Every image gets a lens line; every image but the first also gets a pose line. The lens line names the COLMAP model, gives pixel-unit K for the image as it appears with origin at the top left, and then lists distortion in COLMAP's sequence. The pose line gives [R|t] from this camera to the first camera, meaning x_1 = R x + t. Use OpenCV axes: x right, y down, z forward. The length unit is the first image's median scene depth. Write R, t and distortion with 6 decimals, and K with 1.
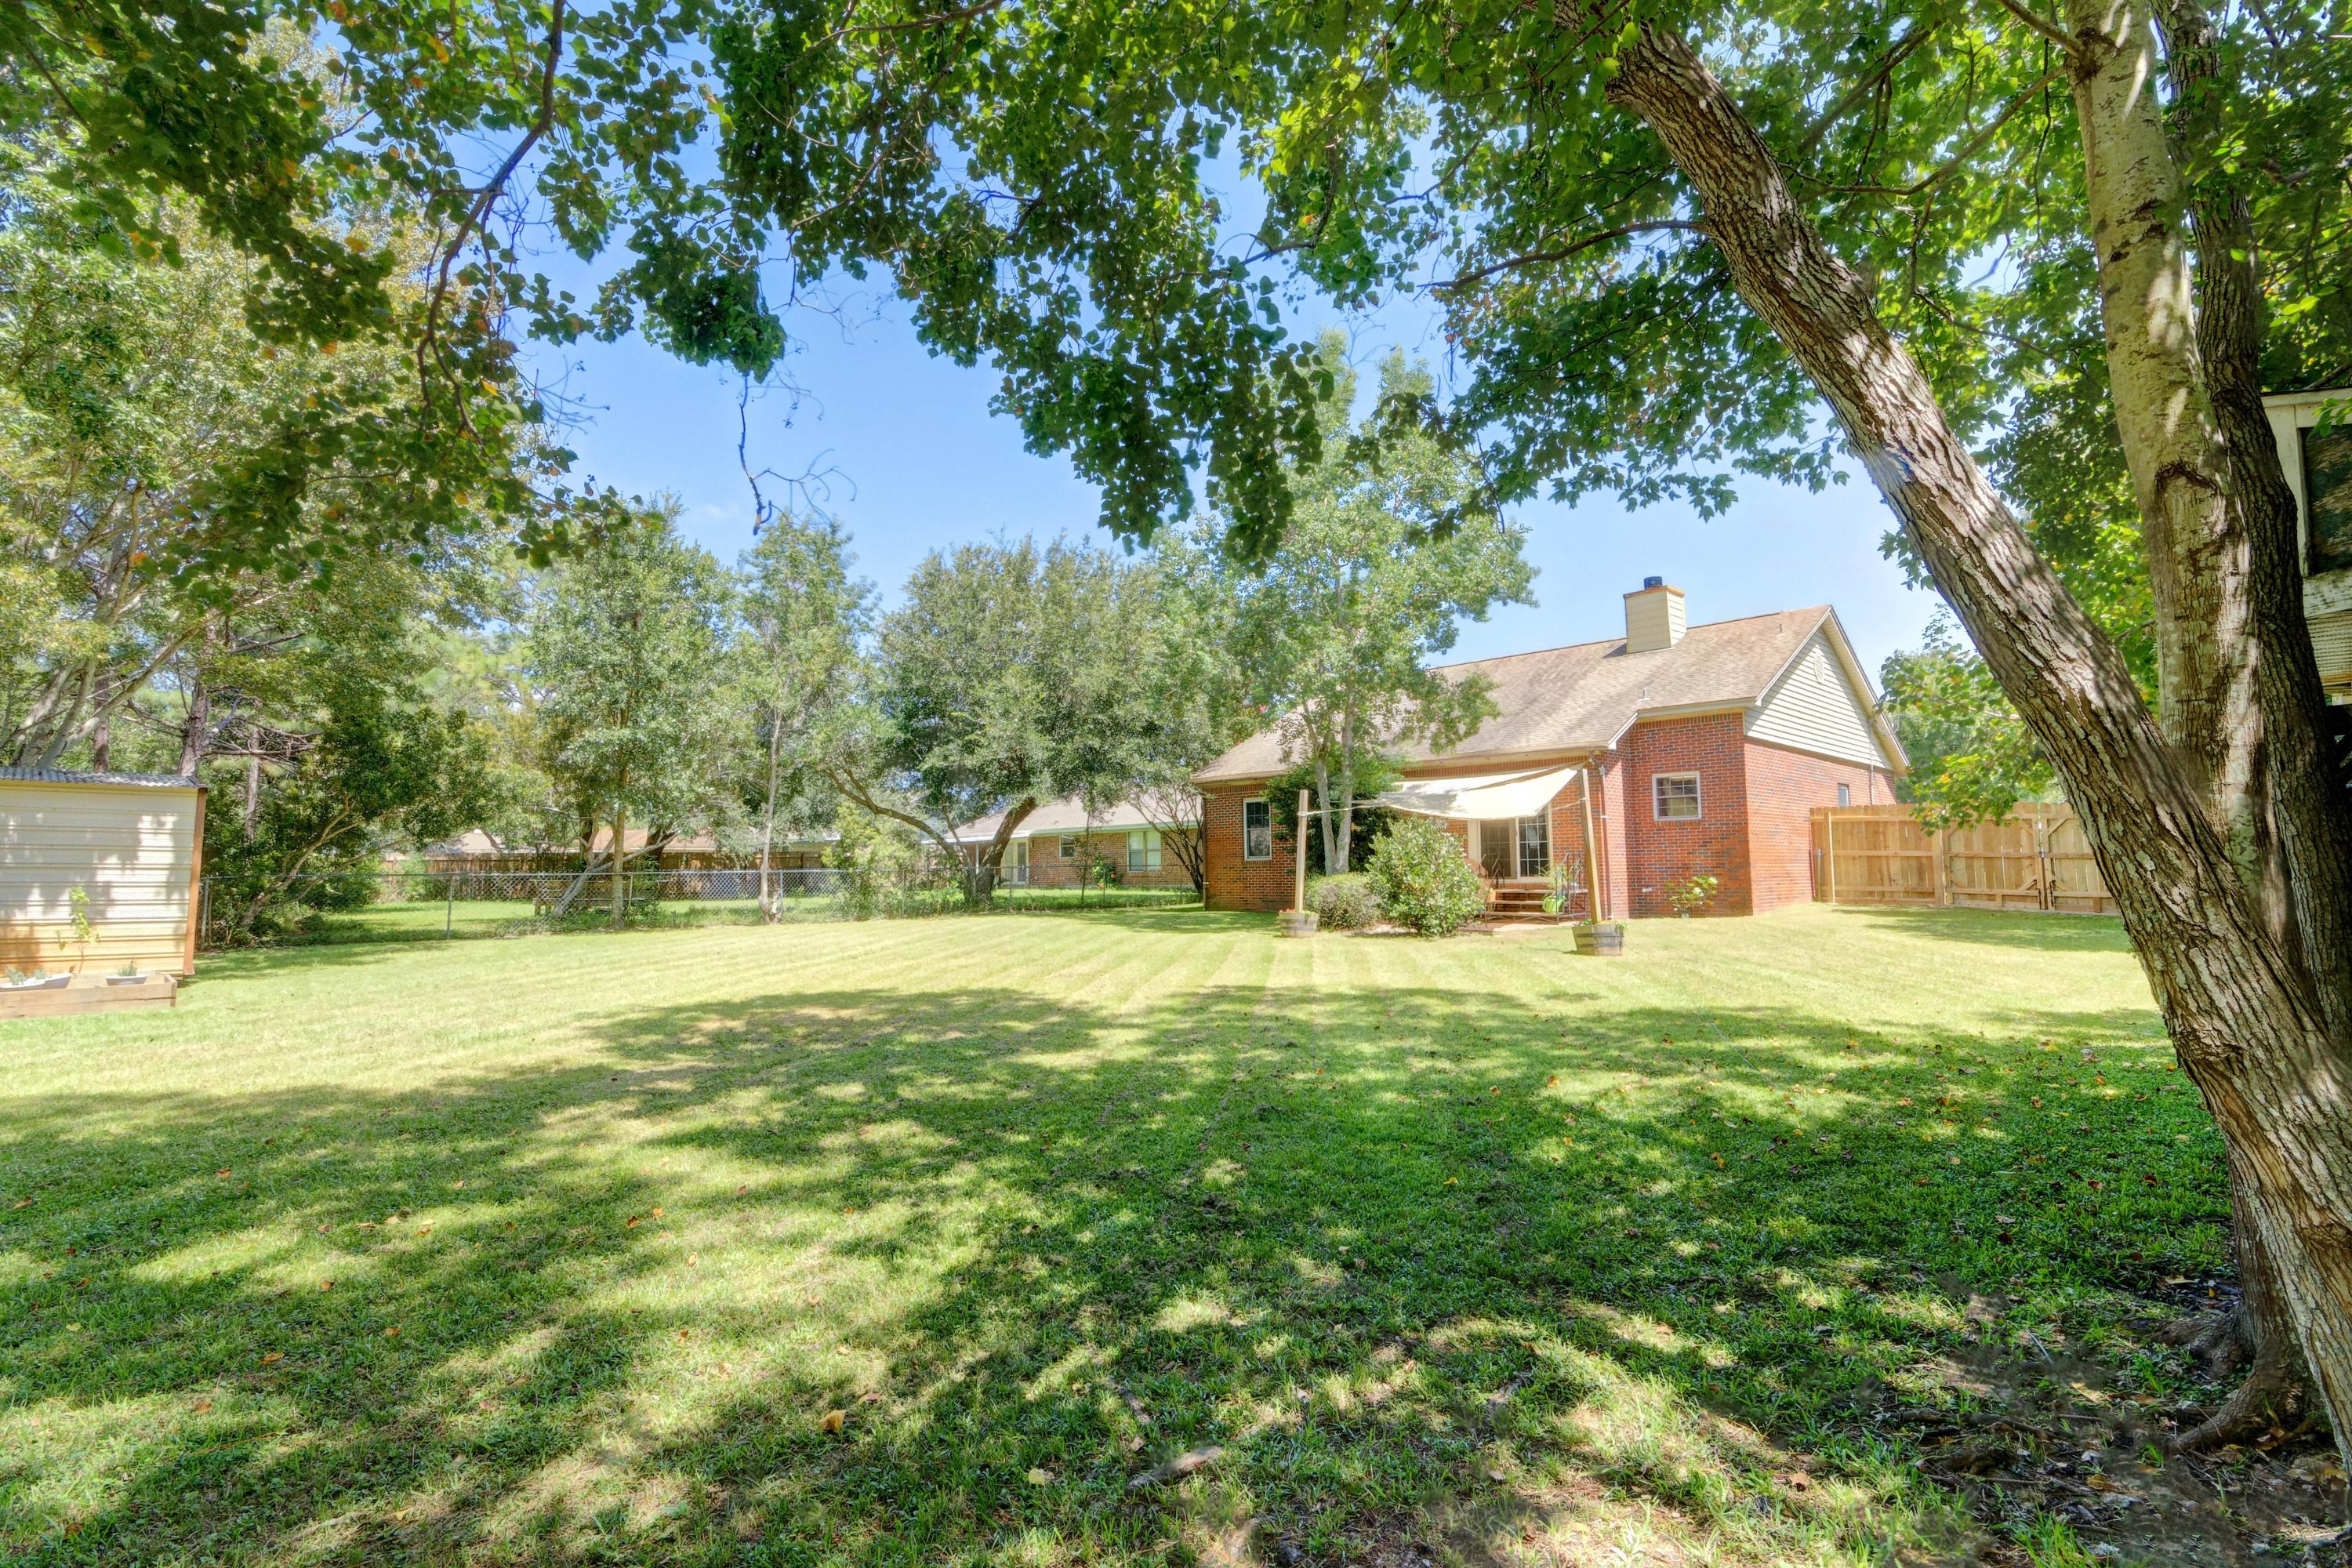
lens RADIAL K [[1128.0, 0, 1176.0], [0, 1128.0, 784.0], [0, 0, 1]] dist [0.001749, 0.000642]
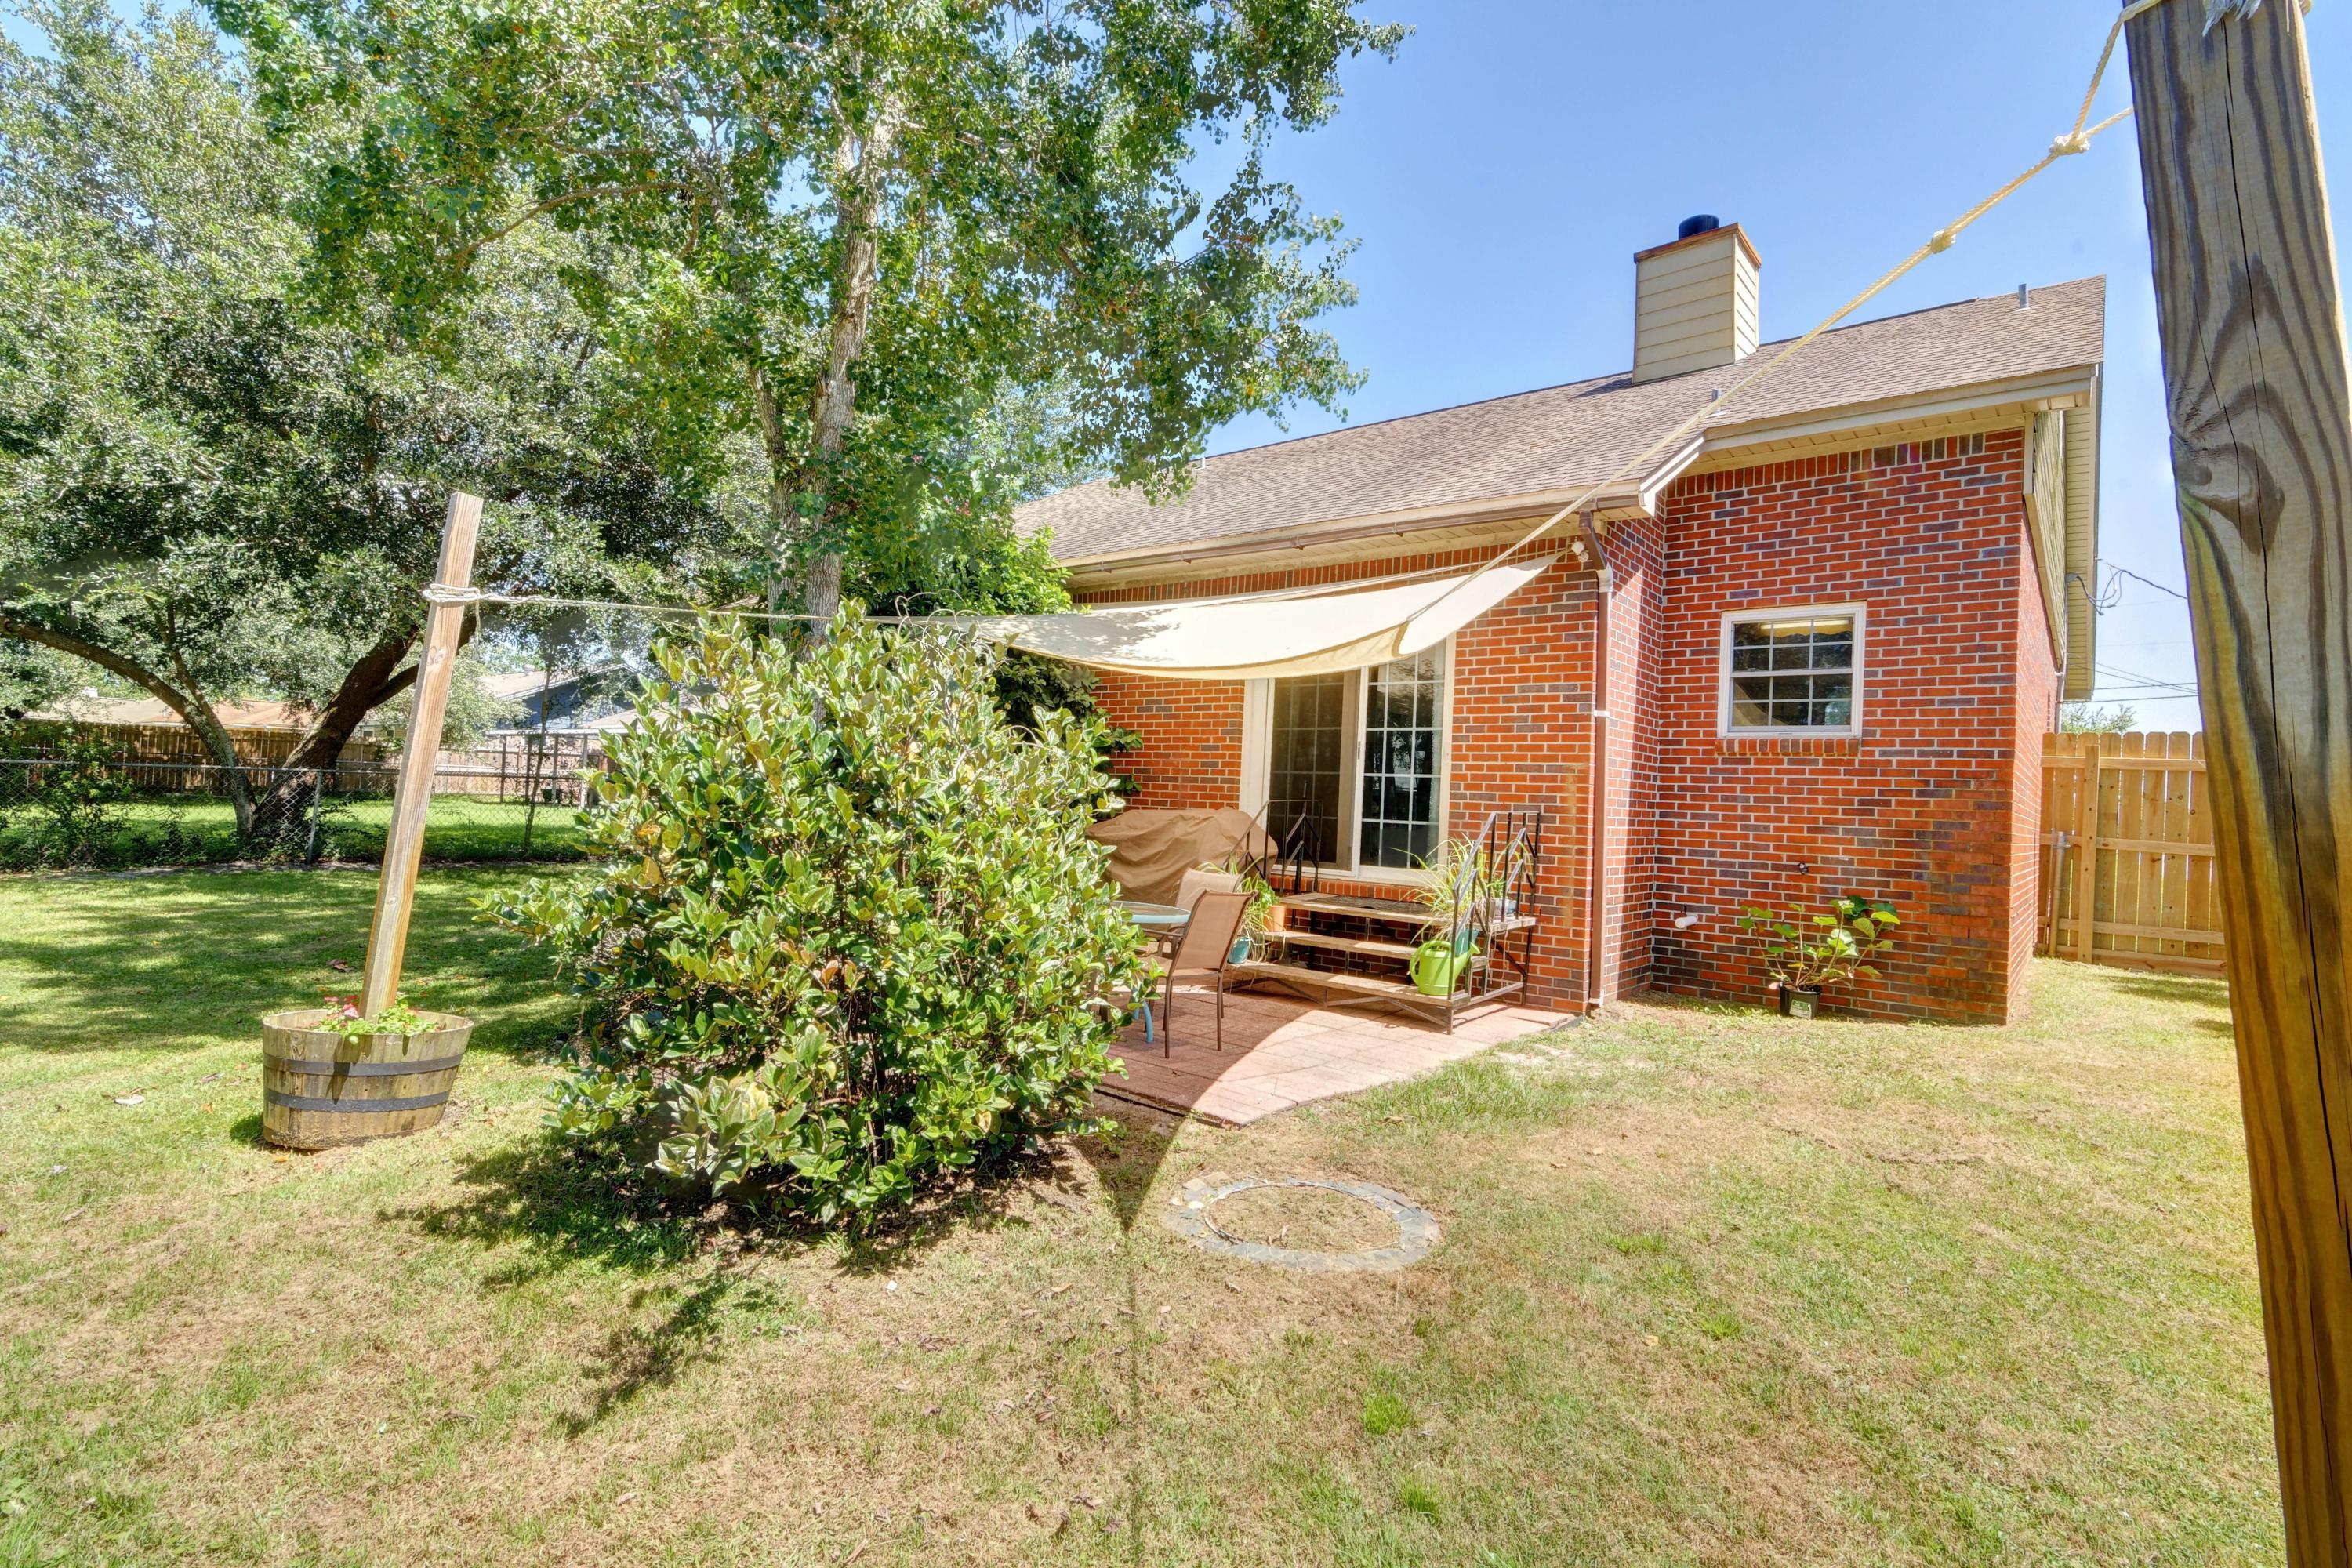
lens RADIAL K [[1128.0, 0, 1176.0], [0, 1128.0, 784.0], [0, 0, 1]] dist [0.001749, 0.000642]
pose [[0.992449, 0.057291, 0.108453, 0.210741], [-0.064596, 0.995787, 0.065083, 0.036081], [-0.104267, -0.071597, 0.991969, 0.661500]]
